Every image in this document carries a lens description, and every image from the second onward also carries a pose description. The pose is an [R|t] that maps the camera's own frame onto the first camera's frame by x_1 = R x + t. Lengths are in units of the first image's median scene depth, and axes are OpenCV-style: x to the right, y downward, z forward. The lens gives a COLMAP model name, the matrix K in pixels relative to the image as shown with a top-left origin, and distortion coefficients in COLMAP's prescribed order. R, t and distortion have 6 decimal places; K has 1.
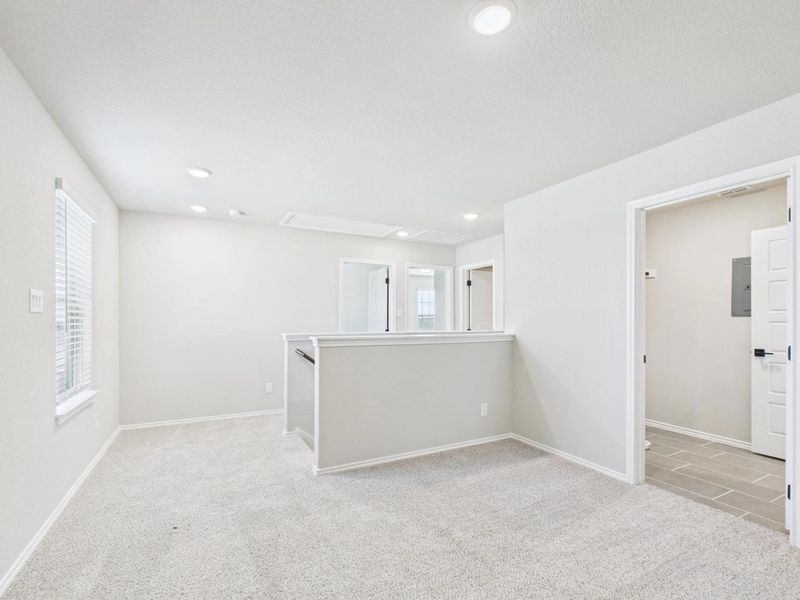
lens RADIAL K [[379.4, 0, 400.2], [0, 379.4, 320.7], [0, 0, 1]] dist [0.001680, 0.000079]
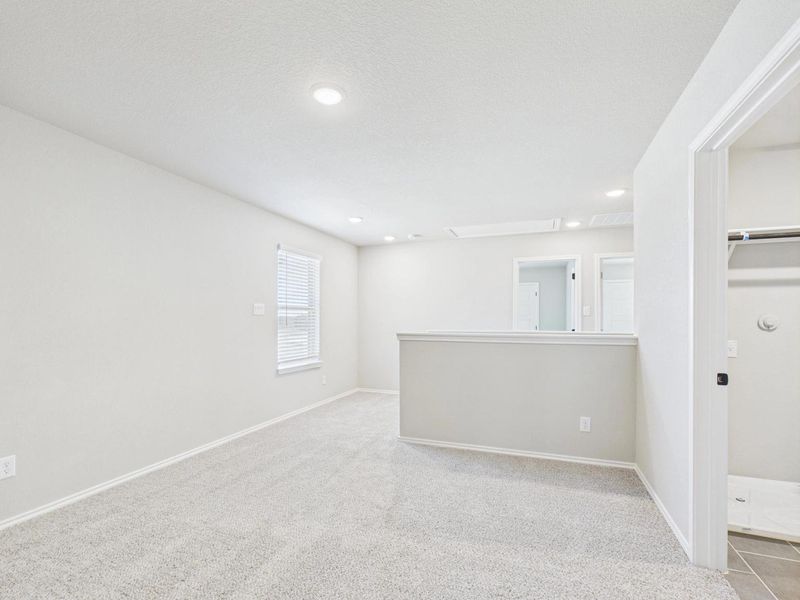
lens RADIAL K [[382.4, 0, 403.9], [0, 382.4, 313.6], [0, 0, 1]] dist [0.027207, 0.000065]
pose [[0.672223, -0.007686, -0.740309, 0.592274], [-0.001985, 0.999924, -0.012184, -0.003223], [0.740346, 0.009660, 0.672157, 0.113072]]
